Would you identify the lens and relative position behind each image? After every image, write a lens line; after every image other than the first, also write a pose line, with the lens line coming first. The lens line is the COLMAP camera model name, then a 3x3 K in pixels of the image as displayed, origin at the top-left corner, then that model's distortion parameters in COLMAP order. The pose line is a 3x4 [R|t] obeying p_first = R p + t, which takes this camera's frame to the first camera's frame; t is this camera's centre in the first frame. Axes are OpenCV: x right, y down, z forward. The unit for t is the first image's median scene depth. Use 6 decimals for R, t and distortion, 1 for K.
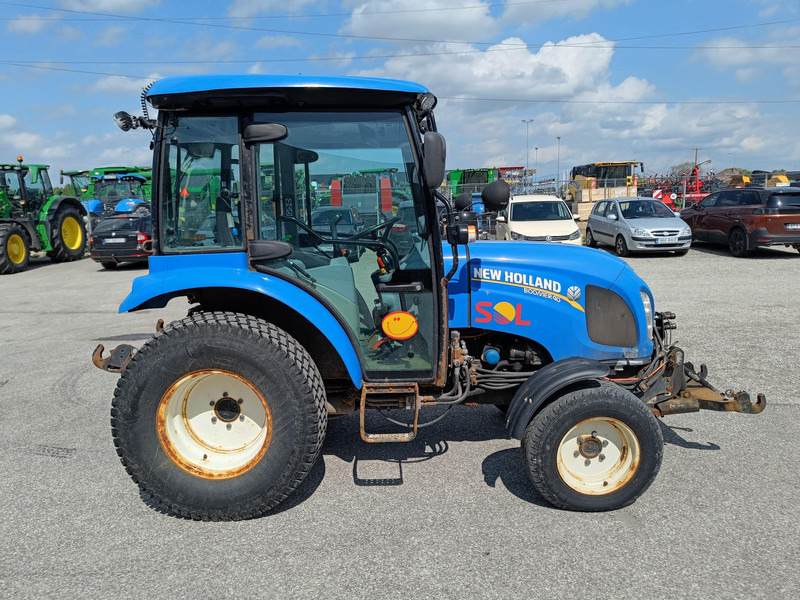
lens RADIAL K [[566.2, 0, 398.7], [0, 566.2, 300.5], [0, 0, 1]] dist [0.008206, 0.000210]
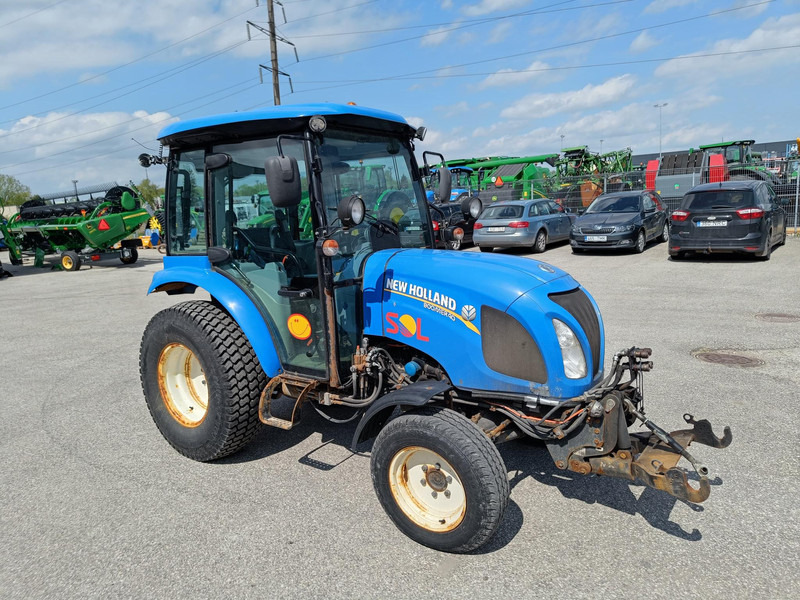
lens RADIAL K [[566.2, 0, 385.2], [0, 566.2, 304.2], [0, 0, 1]] dist [0.008206, 0.000210]
pose [[0.803247, 0.087374, -0.589203, 0.736817], [-0.066414, 0.996152, 0.057181, -0.069934], [0.591932, -0.006799, 0.805959, 0.187405]]
